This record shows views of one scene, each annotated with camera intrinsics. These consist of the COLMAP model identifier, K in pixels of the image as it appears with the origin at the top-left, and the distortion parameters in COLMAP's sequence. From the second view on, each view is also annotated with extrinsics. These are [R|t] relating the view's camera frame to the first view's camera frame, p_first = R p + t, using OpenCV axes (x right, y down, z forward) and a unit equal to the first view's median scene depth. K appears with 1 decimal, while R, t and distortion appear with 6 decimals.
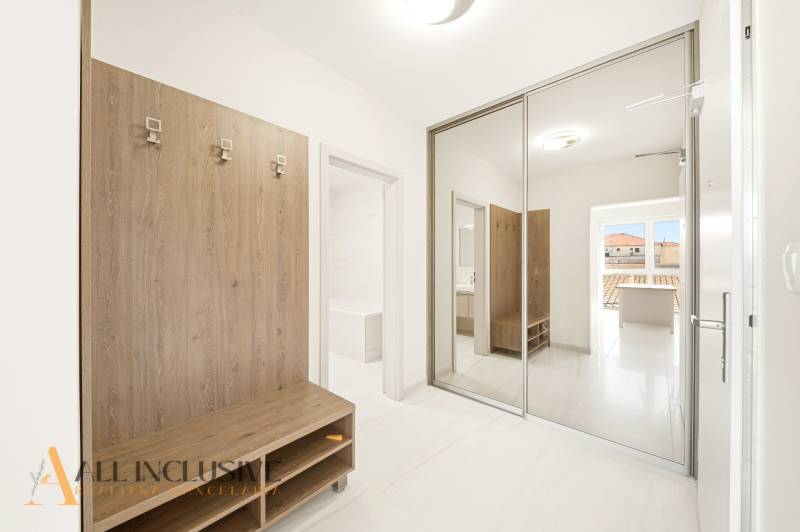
lens RADIAL K [[287.8, 0, 394.2], [0, 287.8, 268.1], [0, 0, 1]] dist [0.000188, -0.000095]
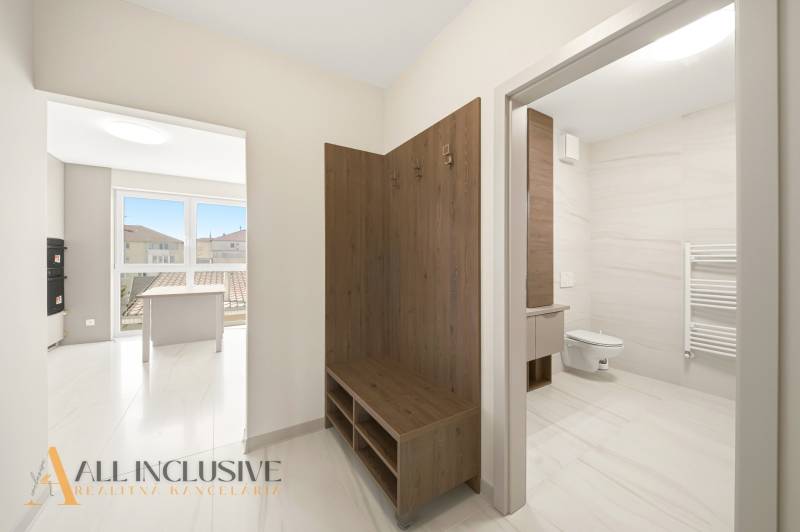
lens RADIAL K [[295.3, 0, 396.0], [0, 295.3, 260.2], [0, 0, 1]] dist [-0.001793, -0.000248]
pose [[-0.273562, -0.000722, -0.961854, 0.620975], [-0.004588, 0.999989, 0.000555, -0.008662], [0.961844, 0.004565, -0.273562, 1.151567]]
